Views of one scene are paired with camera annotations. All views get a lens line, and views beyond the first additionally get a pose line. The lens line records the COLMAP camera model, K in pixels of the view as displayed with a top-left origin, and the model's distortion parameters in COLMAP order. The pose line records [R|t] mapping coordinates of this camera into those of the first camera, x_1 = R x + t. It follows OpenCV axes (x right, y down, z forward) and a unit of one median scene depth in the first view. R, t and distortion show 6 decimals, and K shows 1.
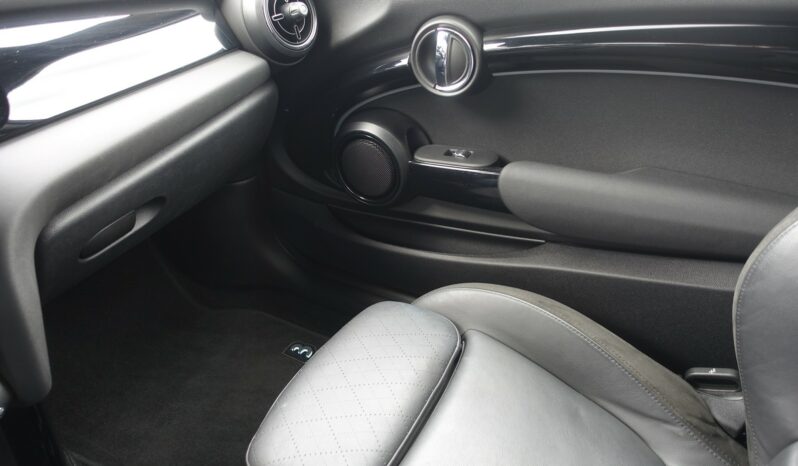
lens RADIAL K [[553.8, 0, 402.7], [0, 553.8, 232.8], [0, 0, 1]] dist [-0.001413, -0.000214]
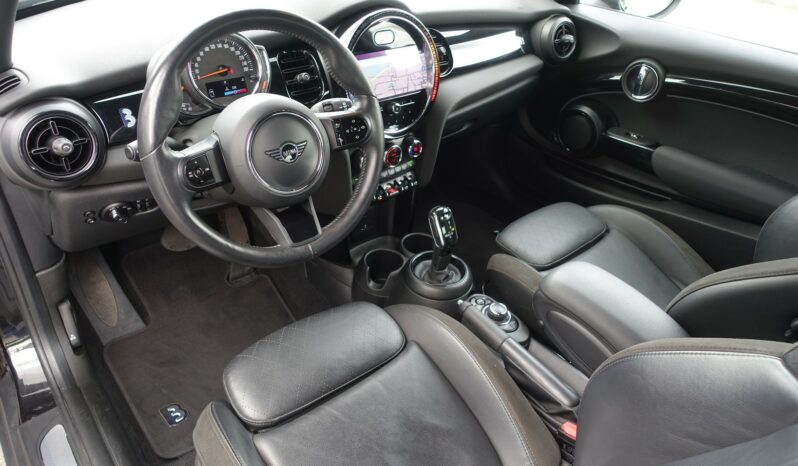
lens RADIAL K [[553.8, 0, 406.2], [0, 553.8, 225.8], [0, 0, 1]] dist [-0.001413, -0.000214]
pose [[0.929882, 0.276301, -0.242853, -0.067155], [-0.270784, 0.960980, 0.056505, 0.239071], [0.248990, 0.013218, 0.968416, -0.907675]]
